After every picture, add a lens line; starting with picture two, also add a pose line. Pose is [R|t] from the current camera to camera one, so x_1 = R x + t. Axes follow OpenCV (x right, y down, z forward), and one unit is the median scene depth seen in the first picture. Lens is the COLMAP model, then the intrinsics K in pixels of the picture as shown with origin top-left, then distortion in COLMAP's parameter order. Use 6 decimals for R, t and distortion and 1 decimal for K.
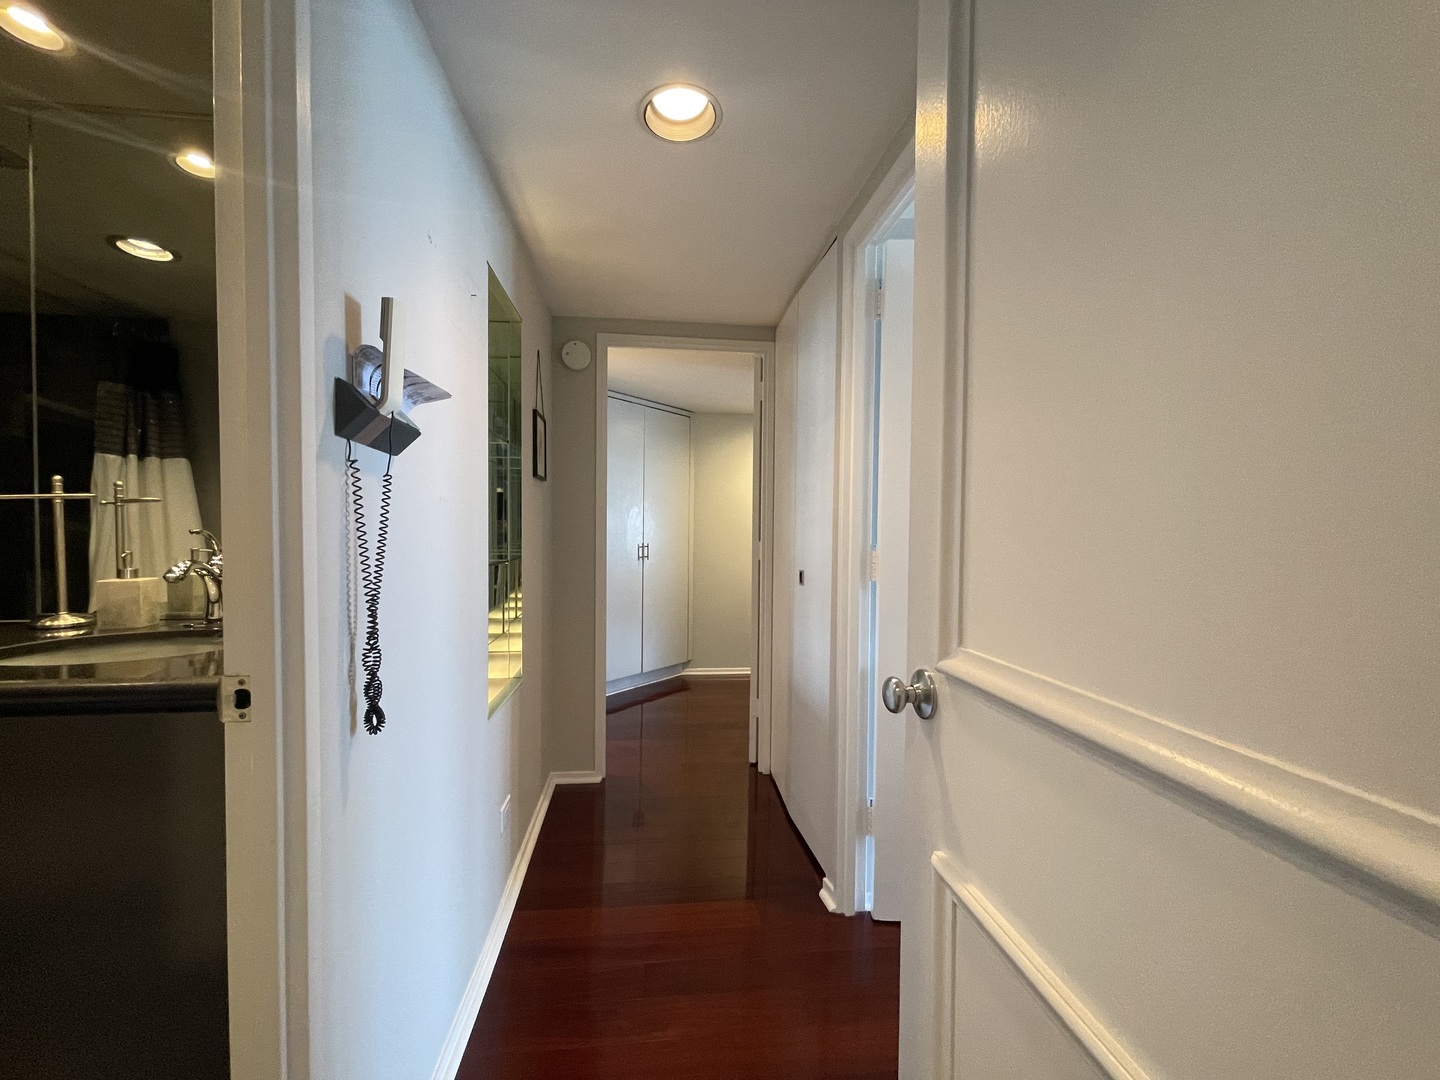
lens RADIAL K [[578.5, 0, 718.2], [0, 578.5, 547.6], [0, 0, 1]] dist [0.001679, 0.000109]
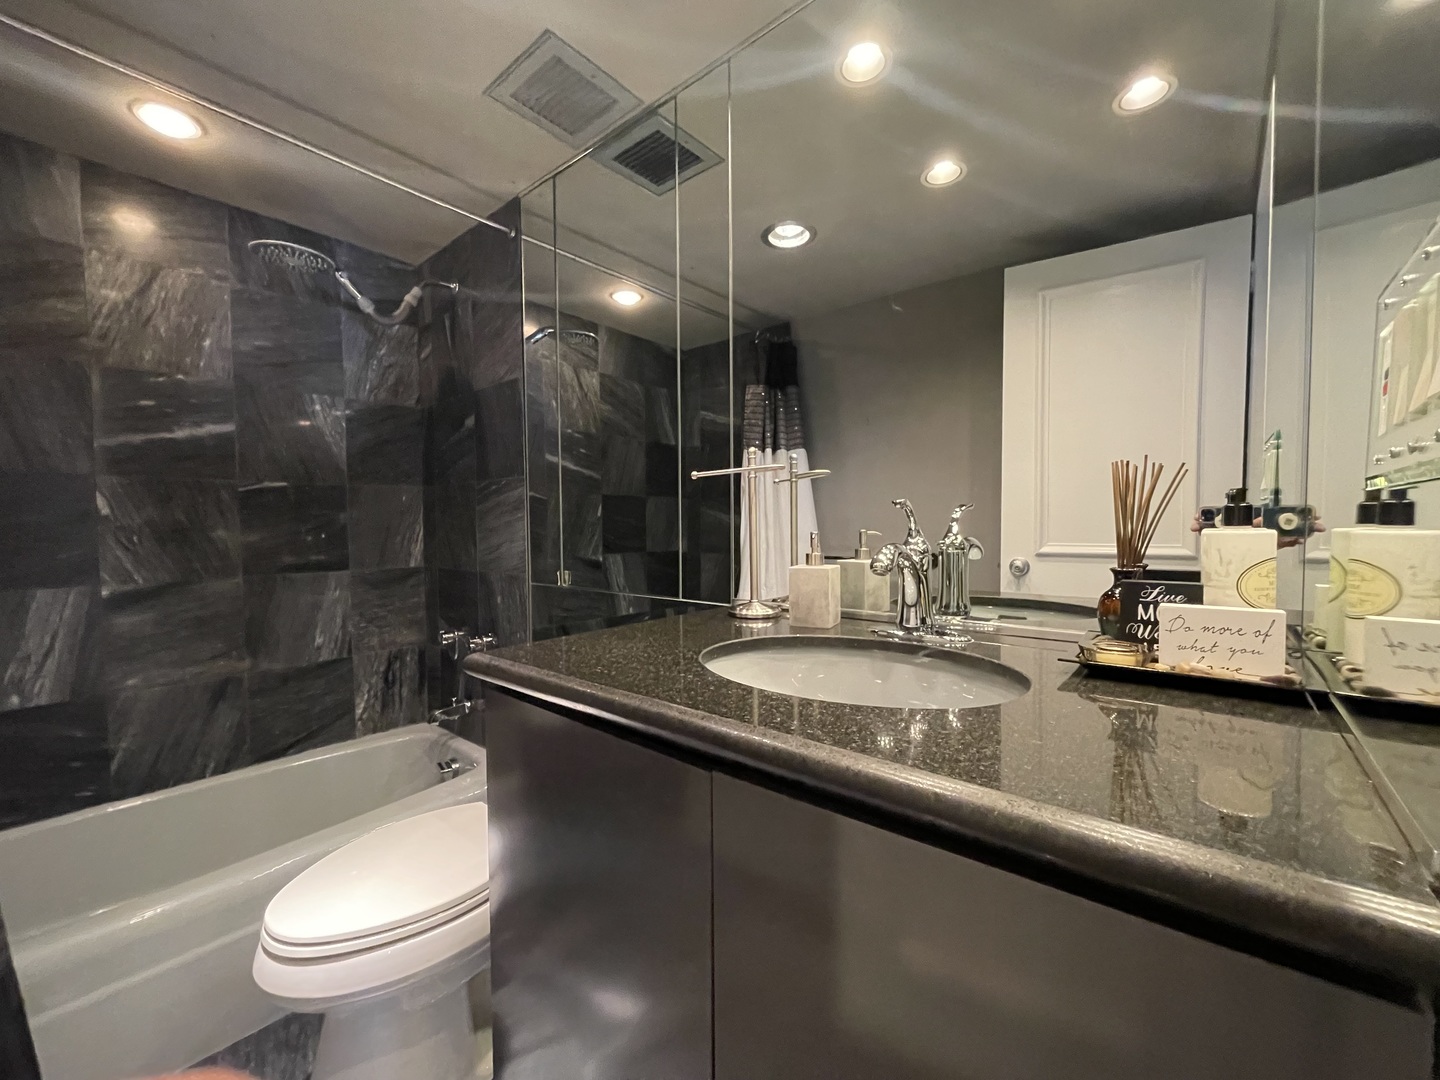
lens RADIAL K [[580.9, 0, 714.0], [0, 580.9, 545.8], [0, 0, 1]] dist [-0.001484, -0.000320]
pose [[0.677668, 0.014549, -0.735224, -0.467288], [-0.007646, 0.999890, 0.012739, 0.014805], [0.735328, -0.003011, 0.677705, 0.314365]]
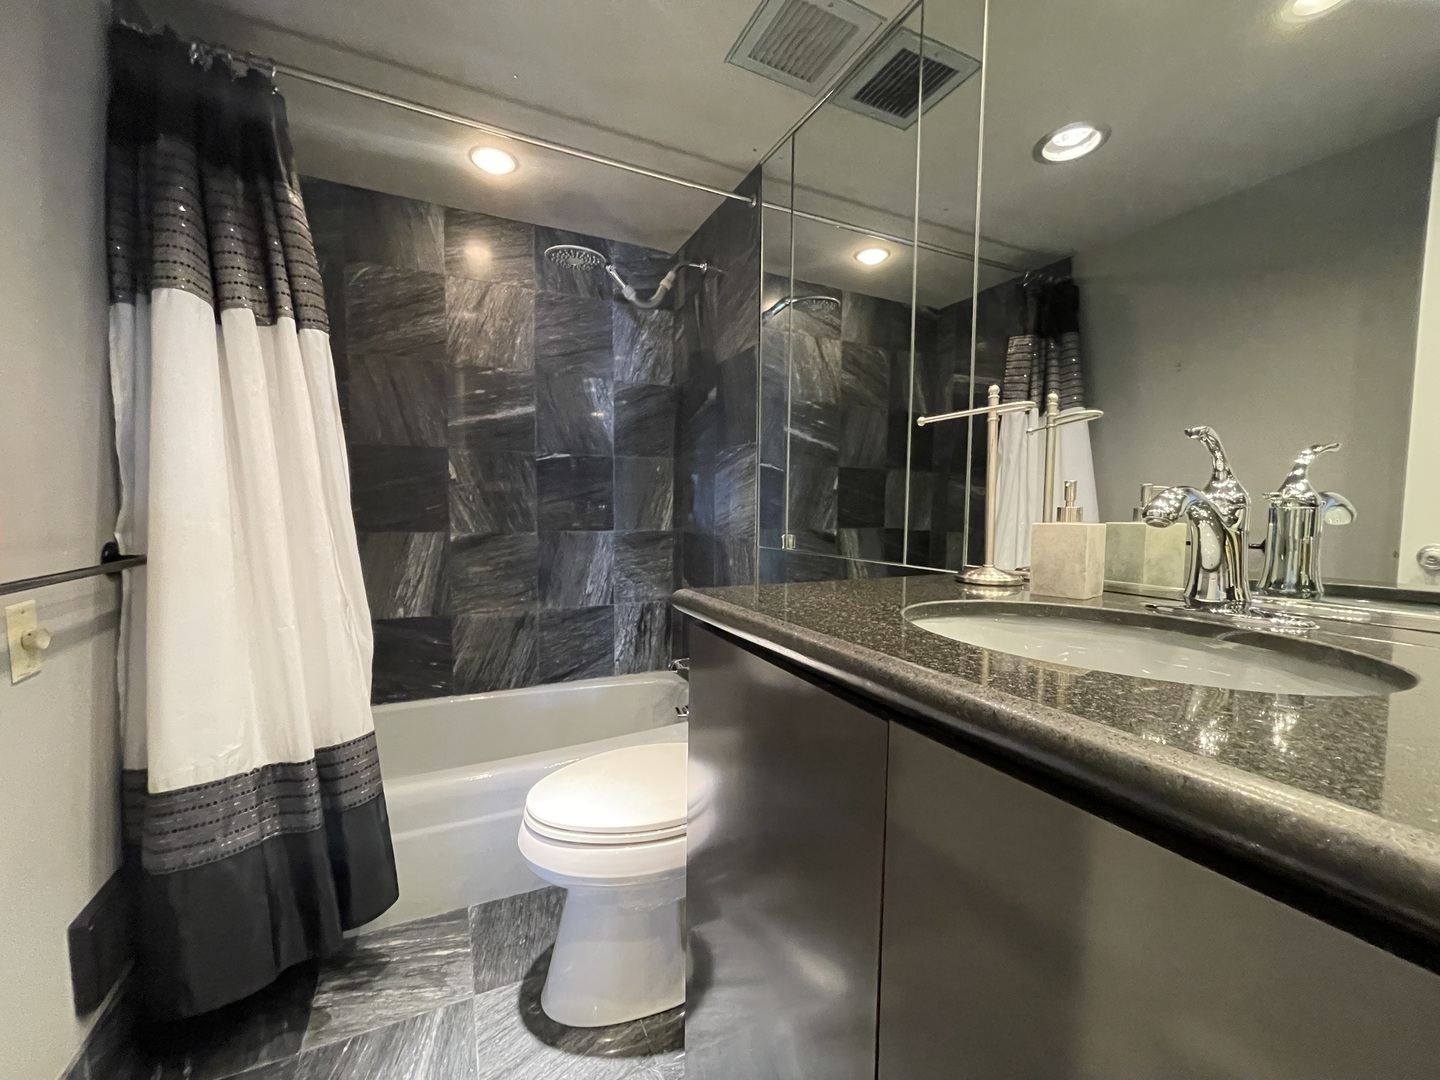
lens RADIAL K [[580.9, 0, 714.0], [0, 580.9, 545.8], [0, 0, 1]] dist [-0.001484, -0.000320]
pose [[0.316676, 0.055700, -0.946897, -0.469854], [-0.034897, 0.998283, 0.047052, 0.057075], [0.947891, 0.018143, 0.318076, 0.371170]]
